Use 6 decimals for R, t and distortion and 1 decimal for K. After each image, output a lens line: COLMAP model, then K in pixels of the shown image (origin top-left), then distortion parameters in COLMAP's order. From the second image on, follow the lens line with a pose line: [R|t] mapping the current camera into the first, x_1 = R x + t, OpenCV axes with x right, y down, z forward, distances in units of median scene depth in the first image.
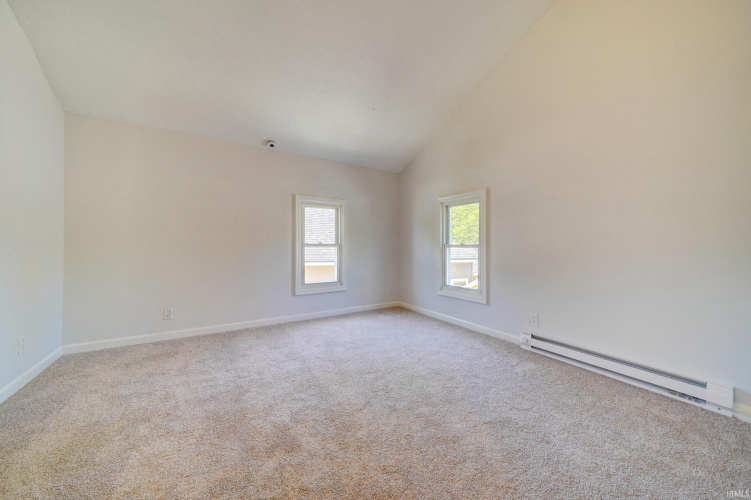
lens RADIAL K [[256.1, 0, 375.5], [0, 256.1, 250.0], [0, 0, 1]] dist [-0.001028, 0.000063]
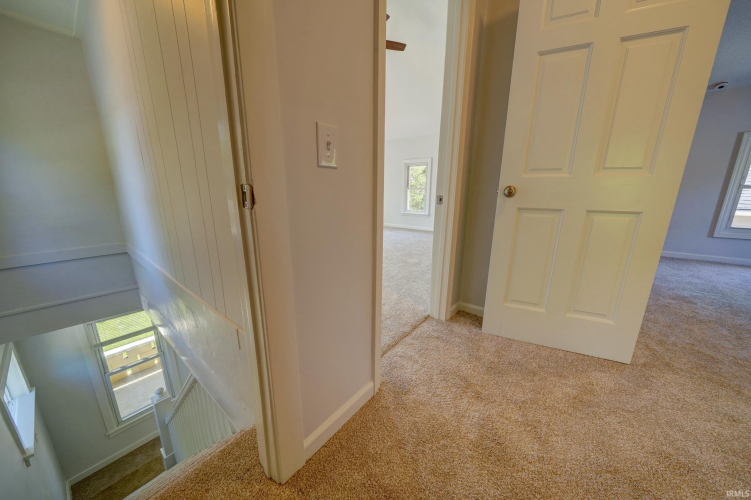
lens RADIAL K [[256.1, 0, 375.5], [0, 256.1, 250.0], [0, 0, 1]] dist [-0.001028, 0.000063]
pose [[0.328221, 0.208829, -0.921228, 0.396310], [-0.004701, 0.975606, 0.219480, 0.009820], [0.944589, -0.067707, 0.321196, -1.224658]]
